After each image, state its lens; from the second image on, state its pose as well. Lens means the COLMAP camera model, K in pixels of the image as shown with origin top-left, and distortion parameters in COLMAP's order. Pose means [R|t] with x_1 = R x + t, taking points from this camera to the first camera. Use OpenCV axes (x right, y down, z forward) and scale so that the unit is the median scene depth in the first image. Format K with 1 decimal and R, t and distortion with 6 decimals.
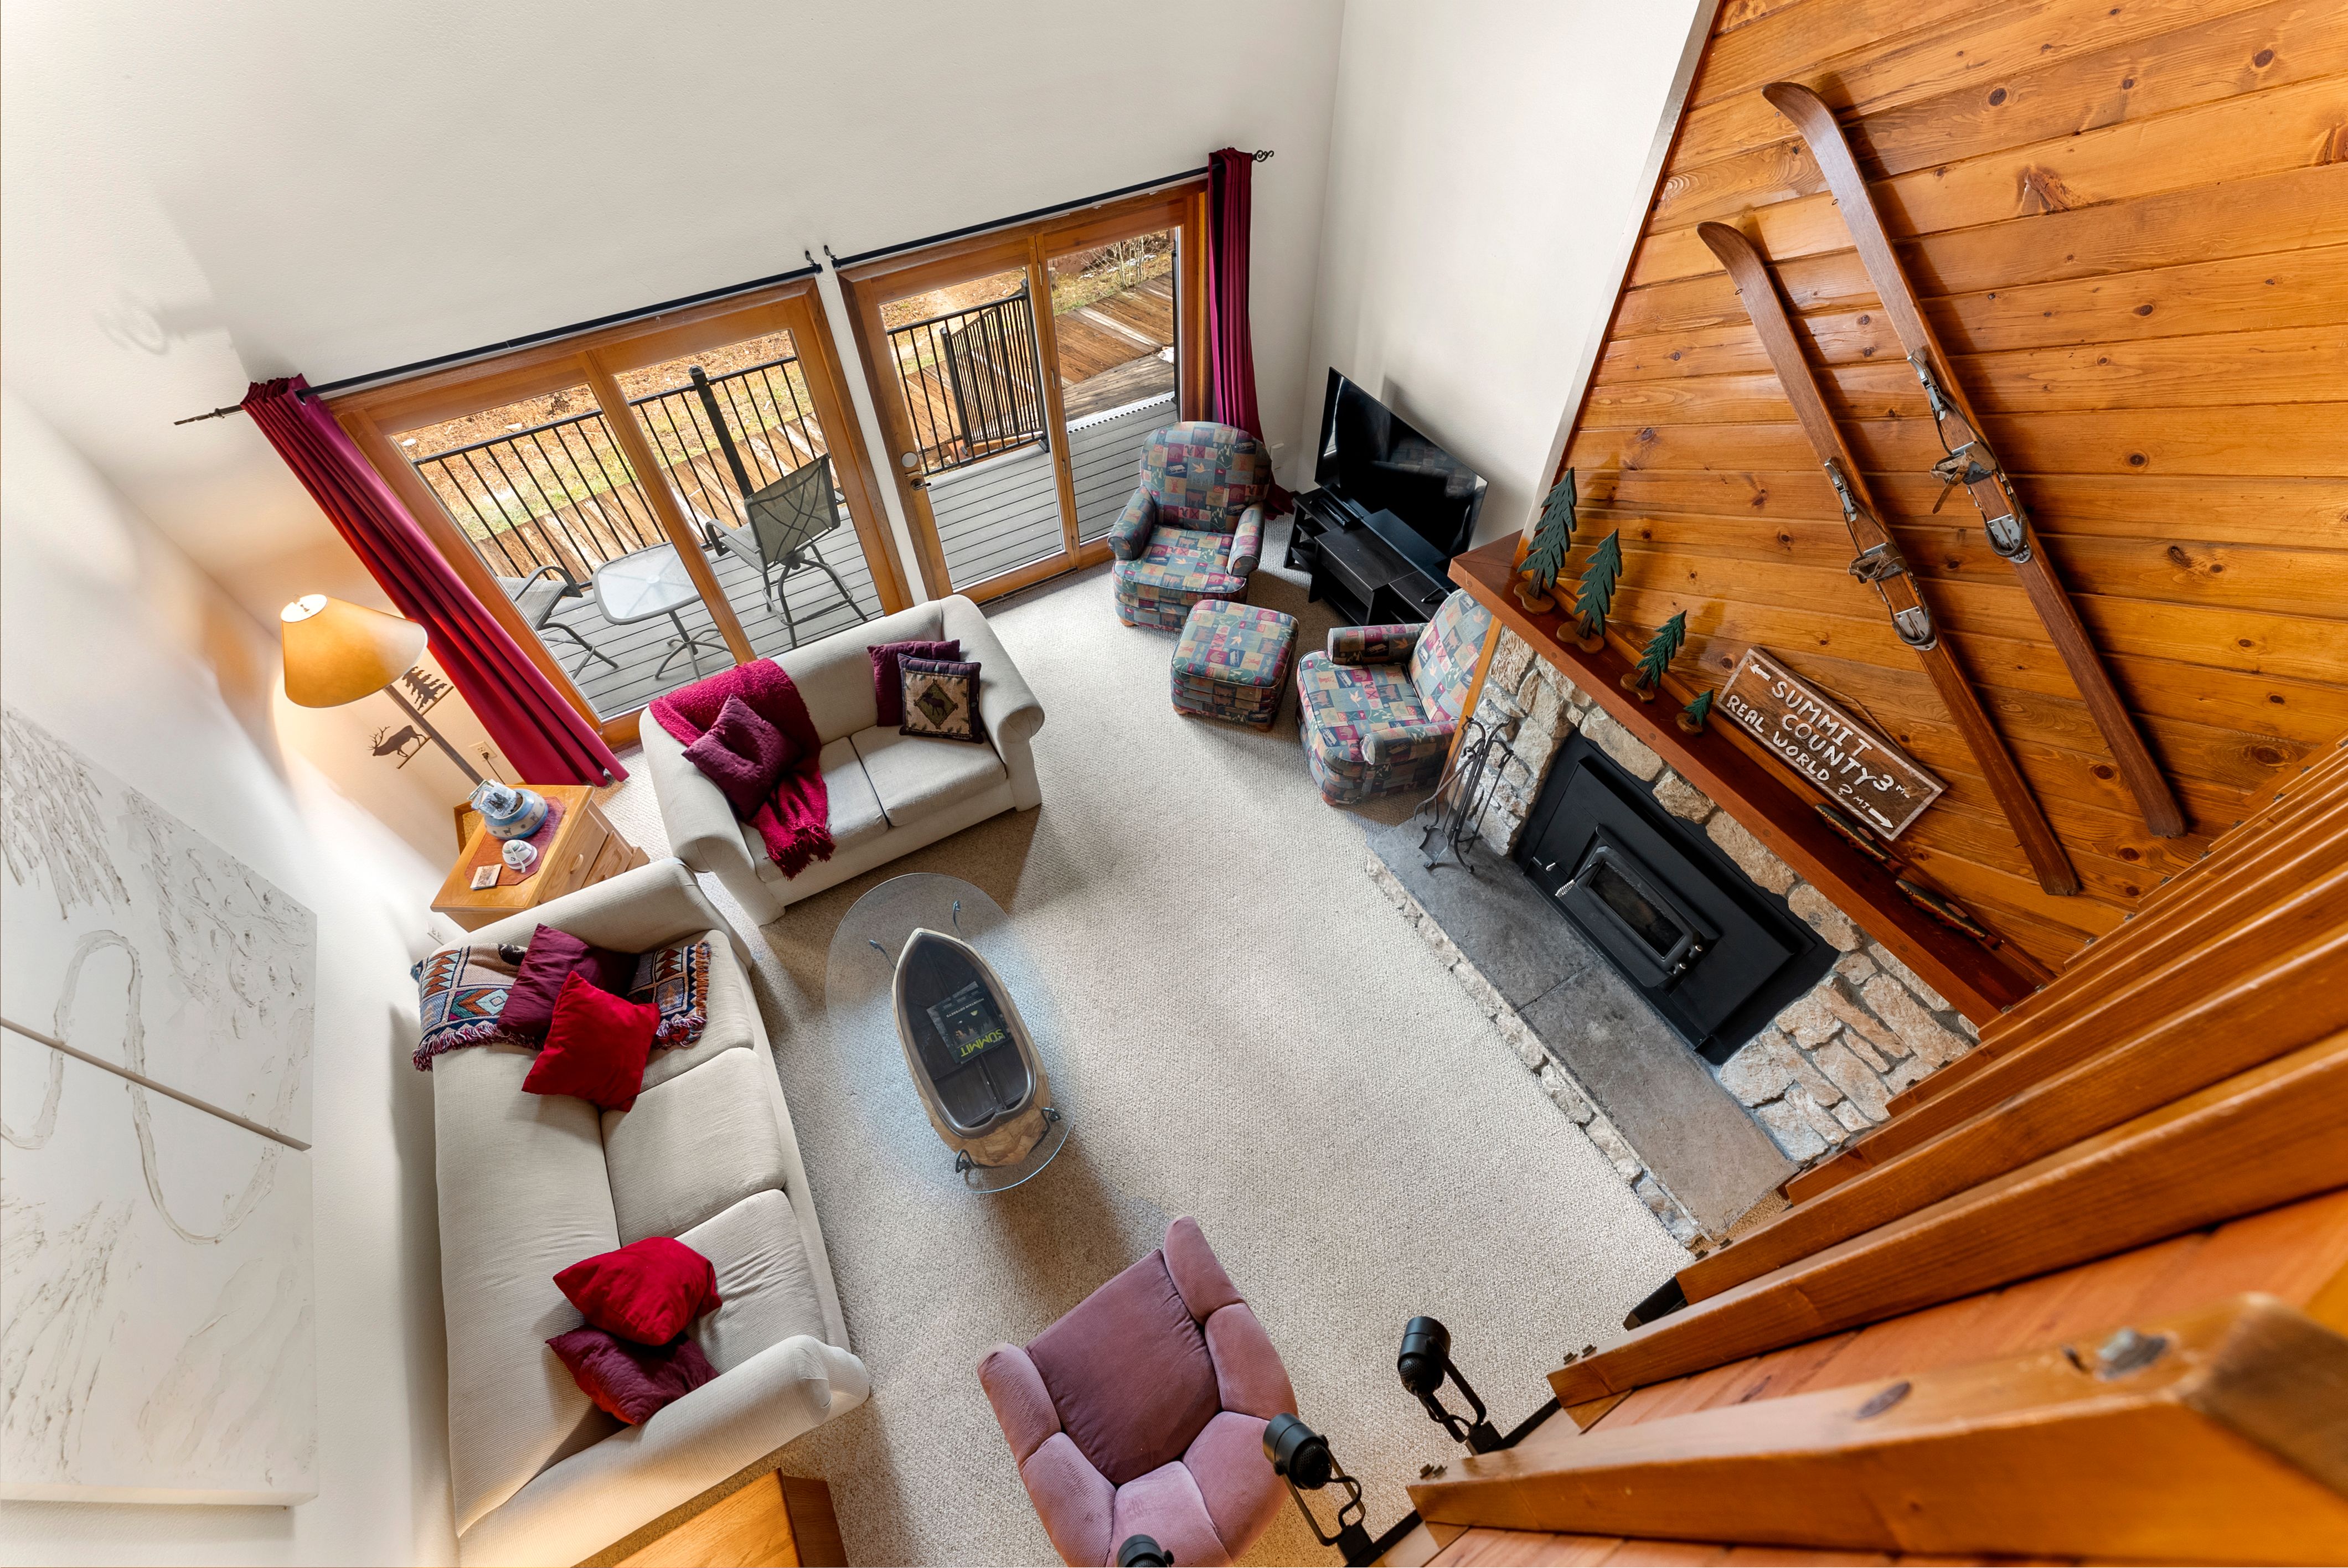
lens RADIAL K [[941.4, 0, 1174.0], [0, 941.4, 784.0], [0, 0, 1]] dist [-0.000485, 0.000026]
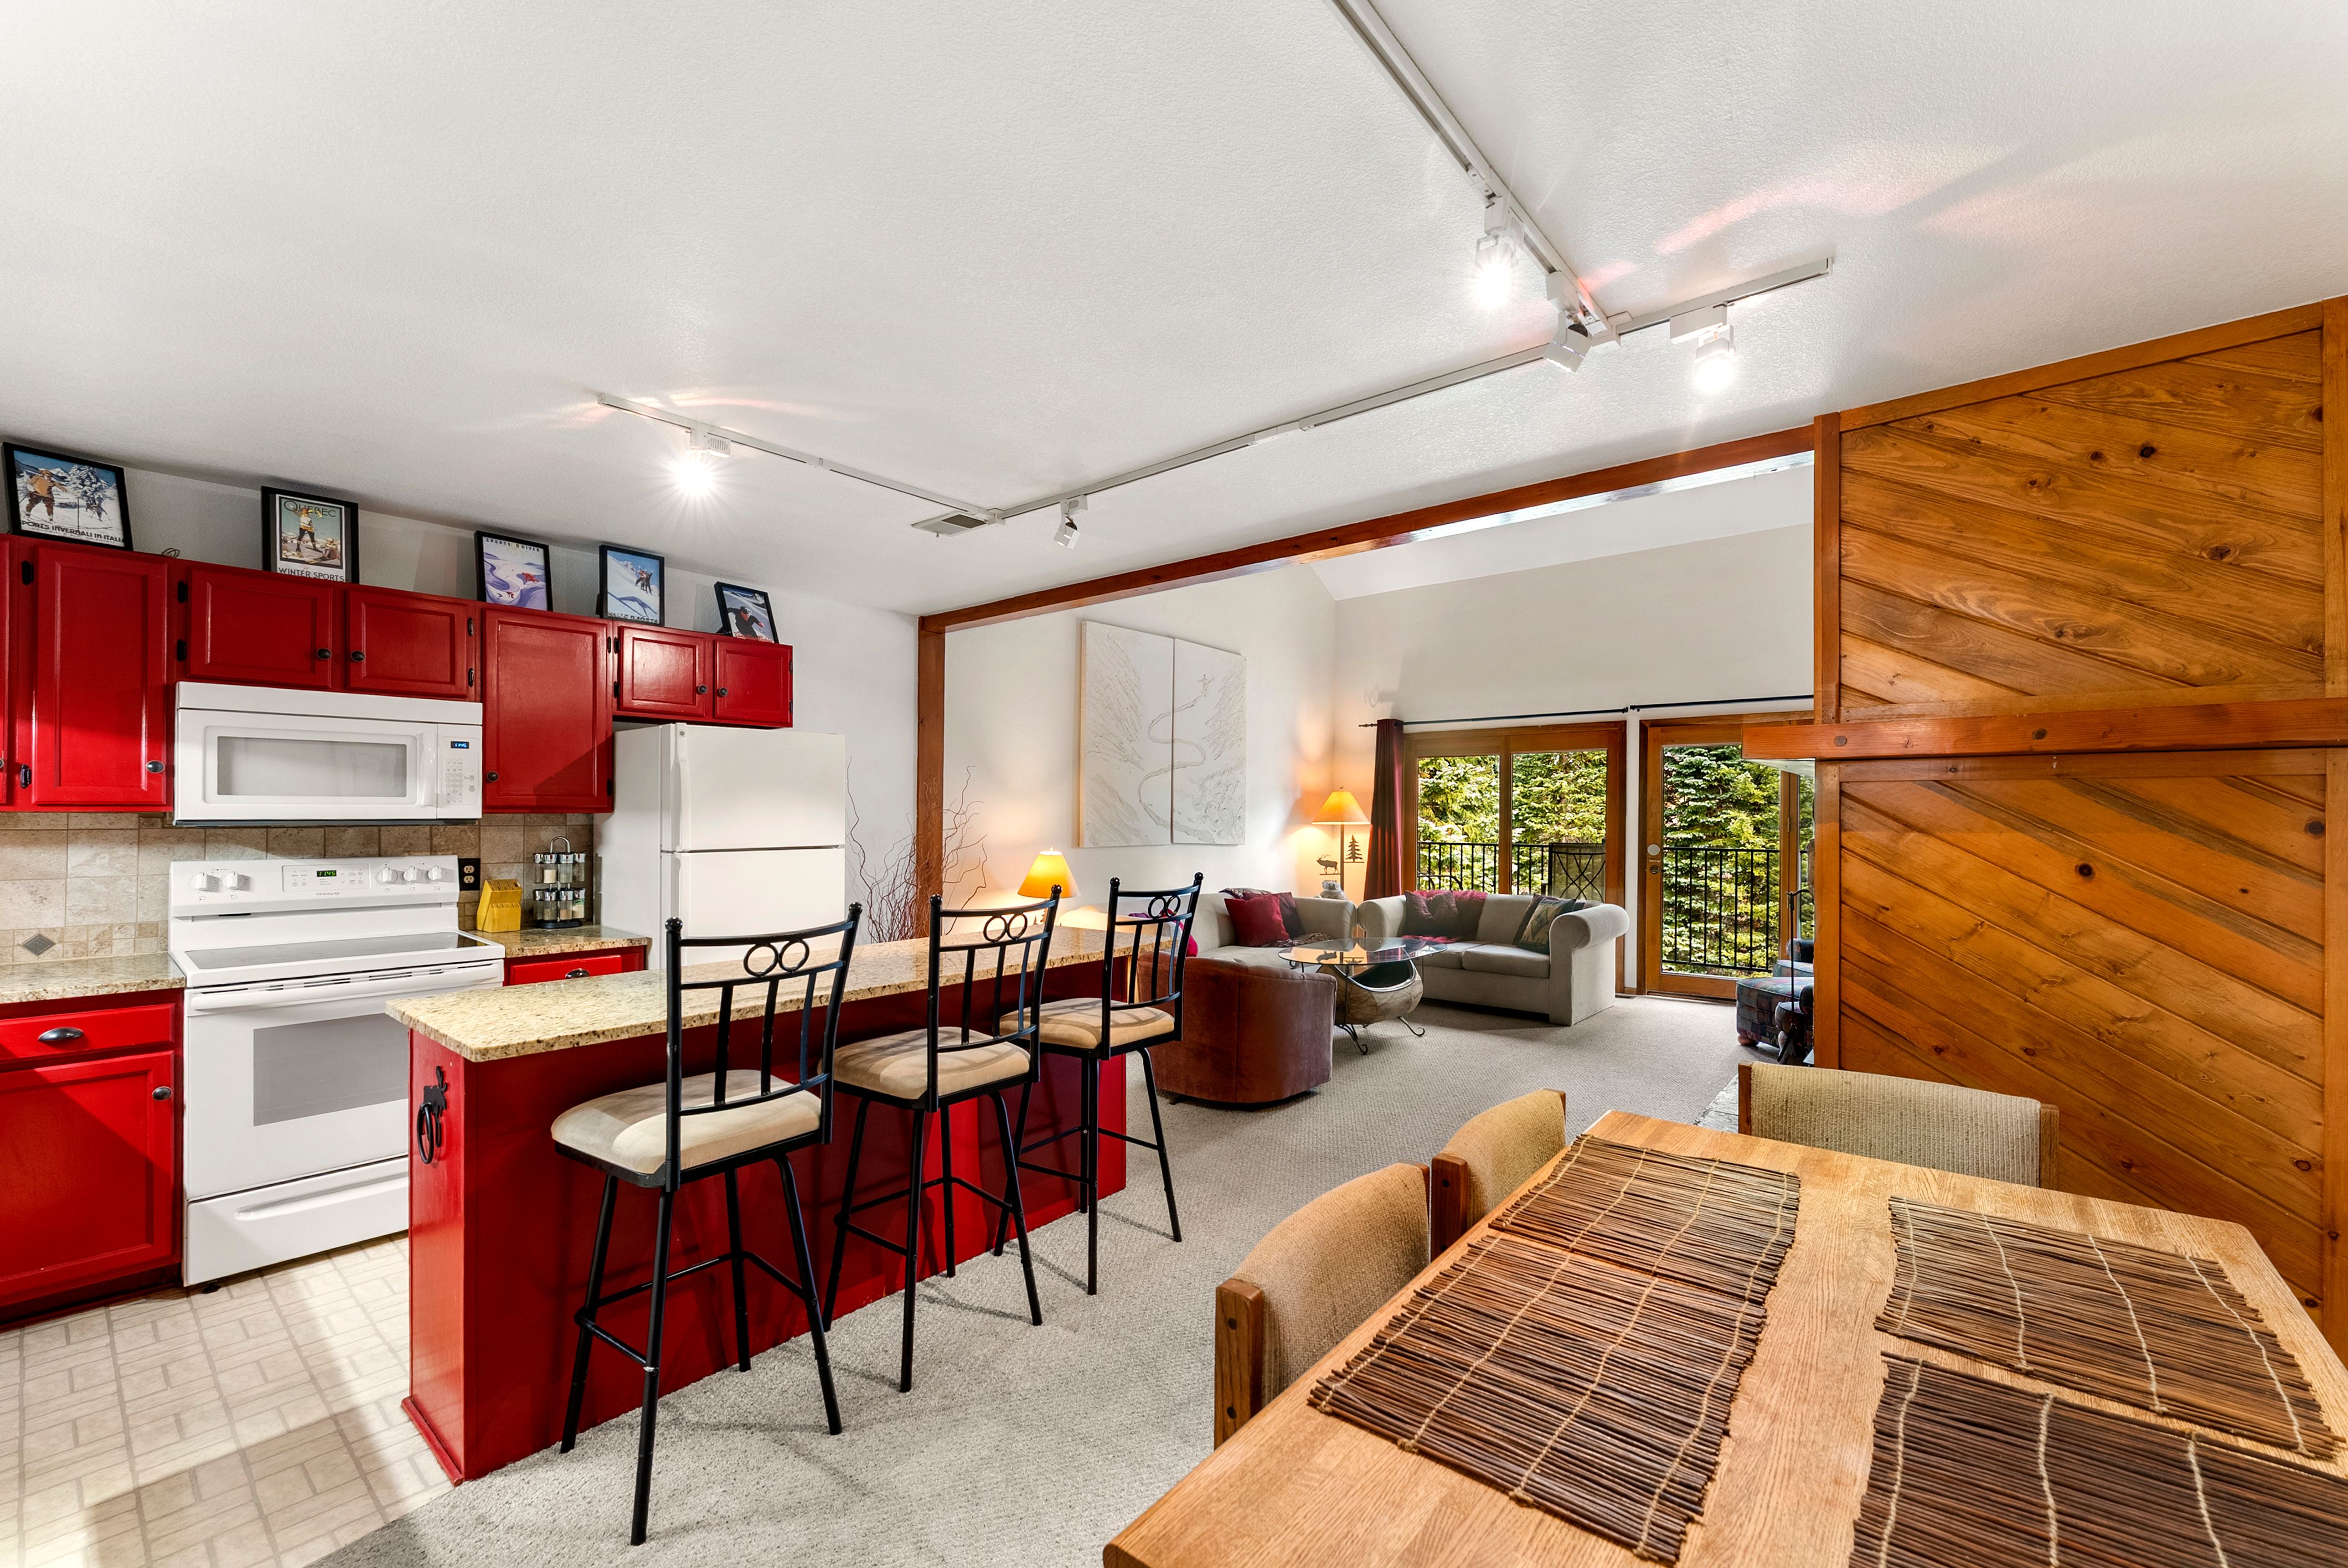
lens RADIAL K [[947.0, 0, 1170.1], [0, 947.0, 812.5], [0, 0, 1]] dist [-0.001347, -0.000028]
pose [[0.335953, 0.013813, -0.941778, 1.127609], [-0.750379, 0.608257, -0.258755, 0.754514], [0.569268, 0.793620, 0.214711, 0.281309]]
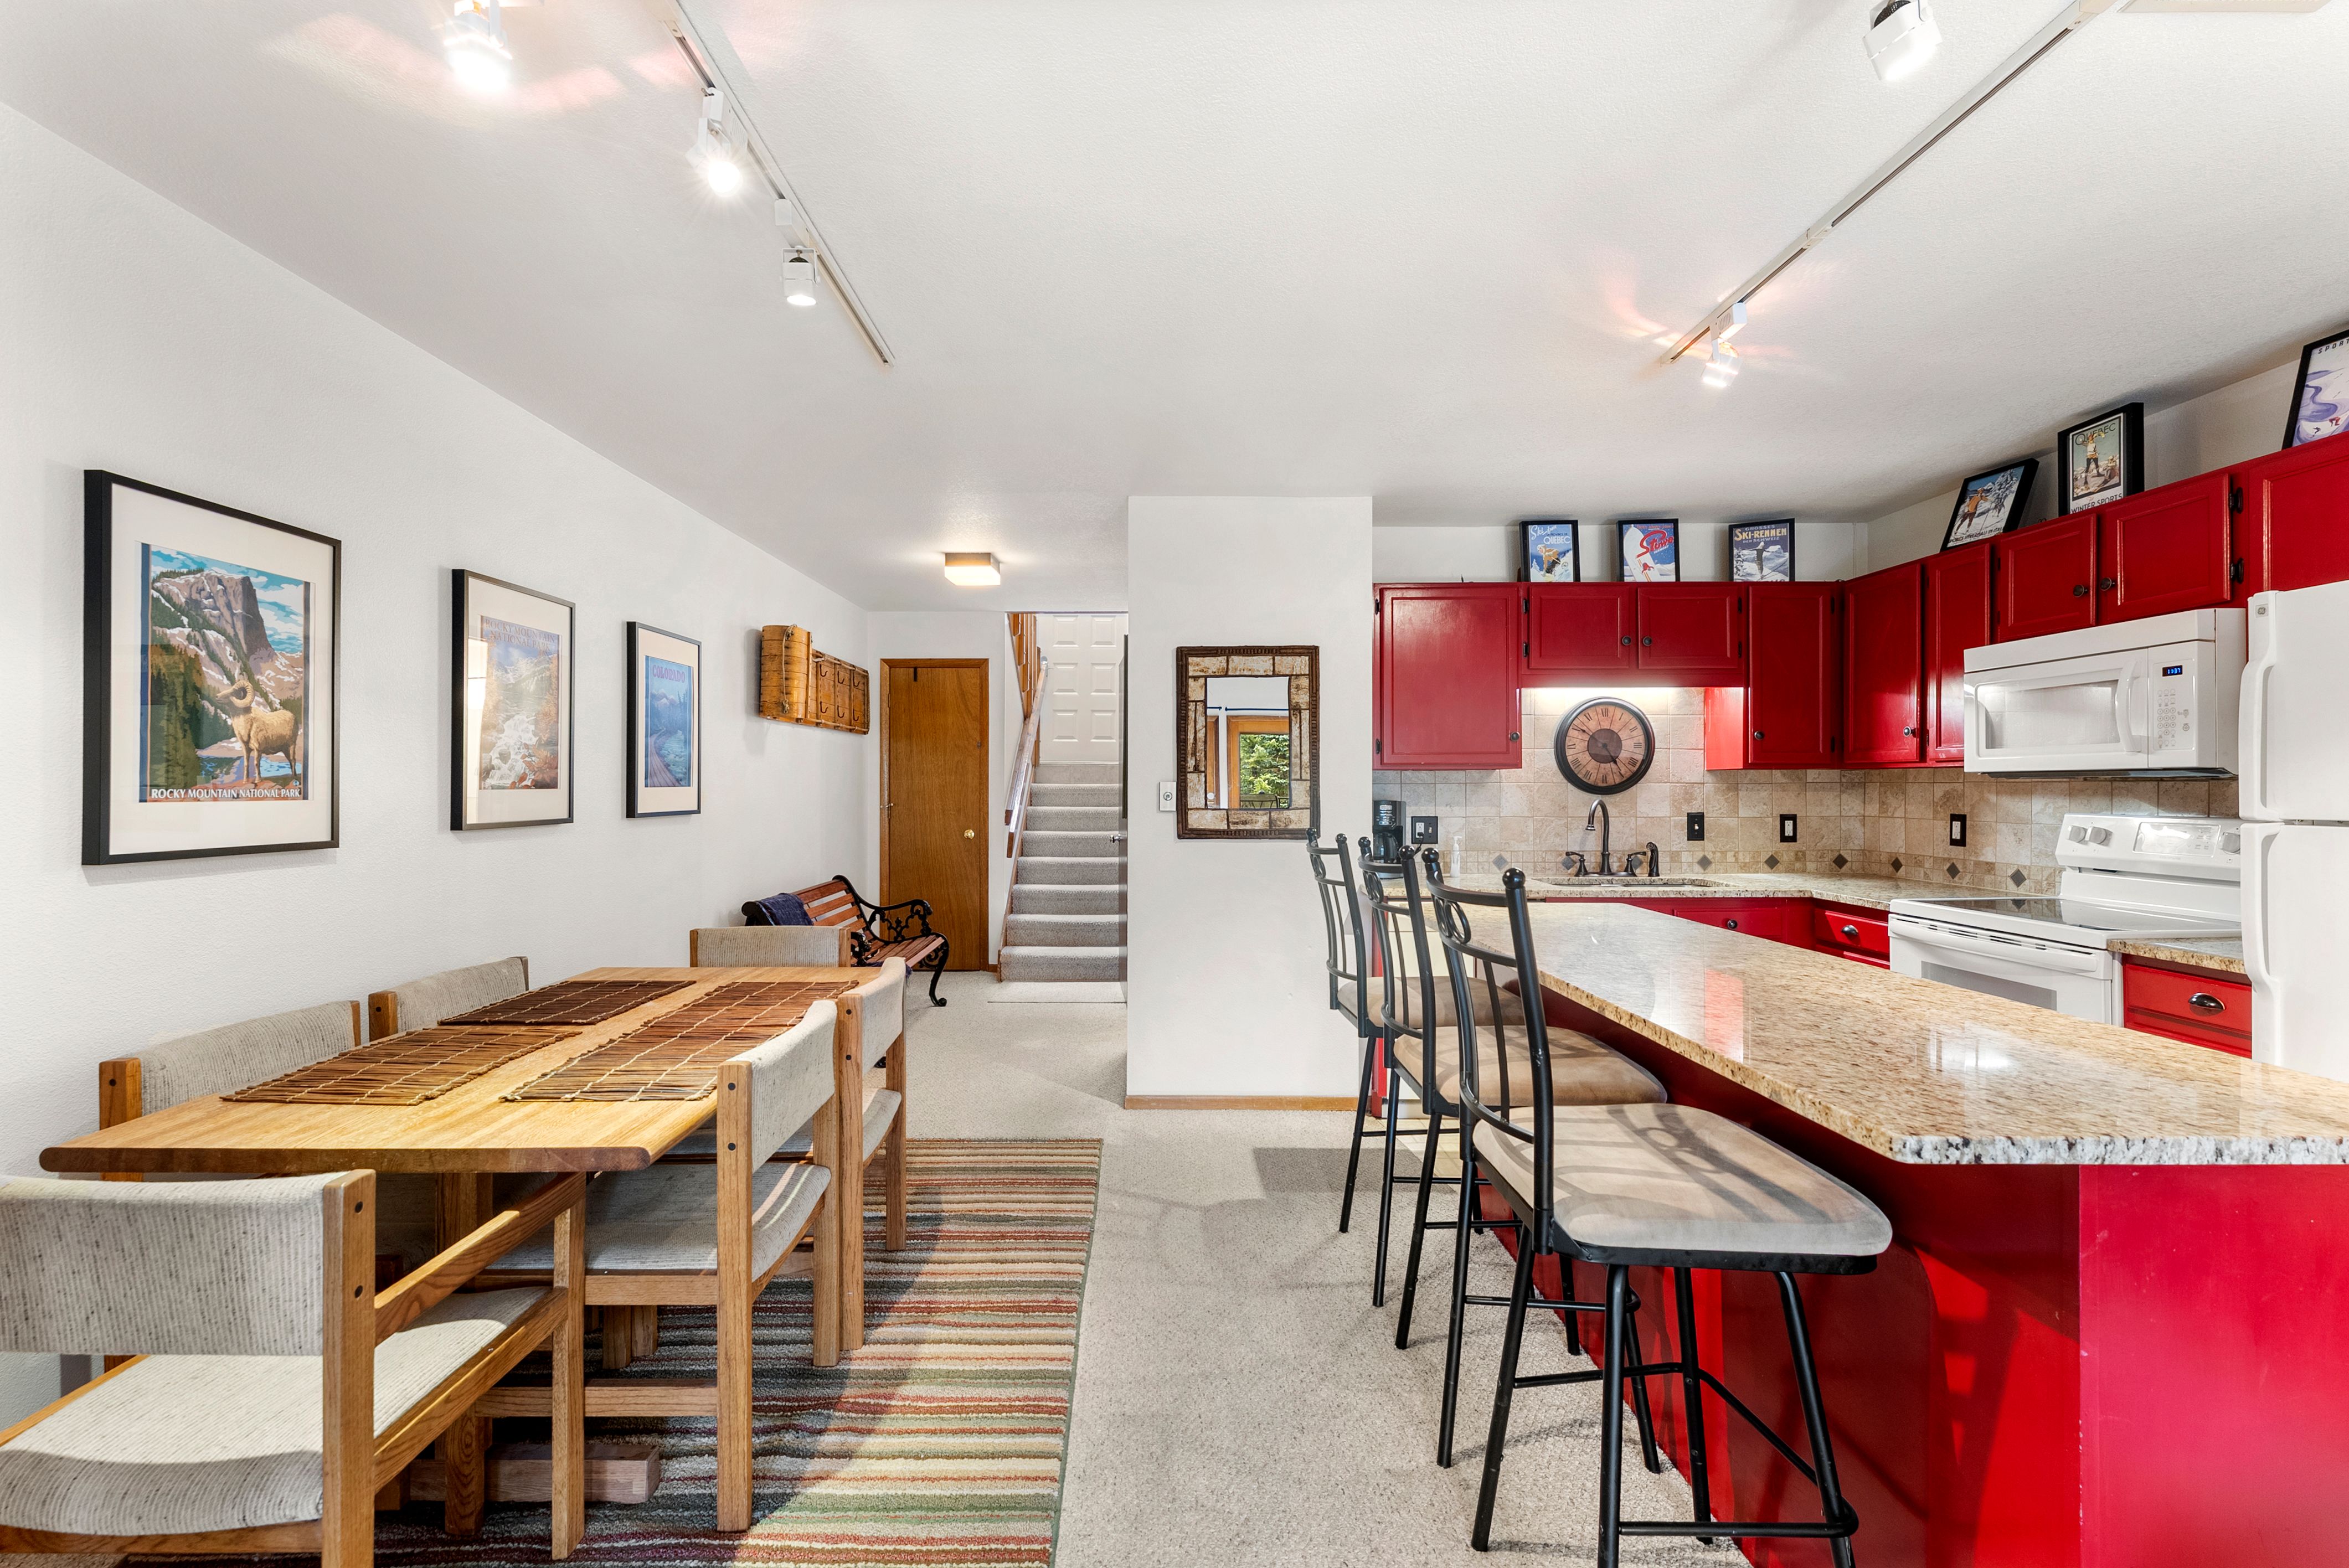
lens RADIAL K [[1002.5, 0, 1153.9], [0, 1002.5, 776.2], [0, 0, 1]] dist [-0.001696, -0.000081]
pose [[-0.863897, 0.019673, 0.503283, 0.329180], [0.406487, 0.617260, 0.673616, 0.252746], [-0.297404, 0.786514, -0.541246, 0.707129]]
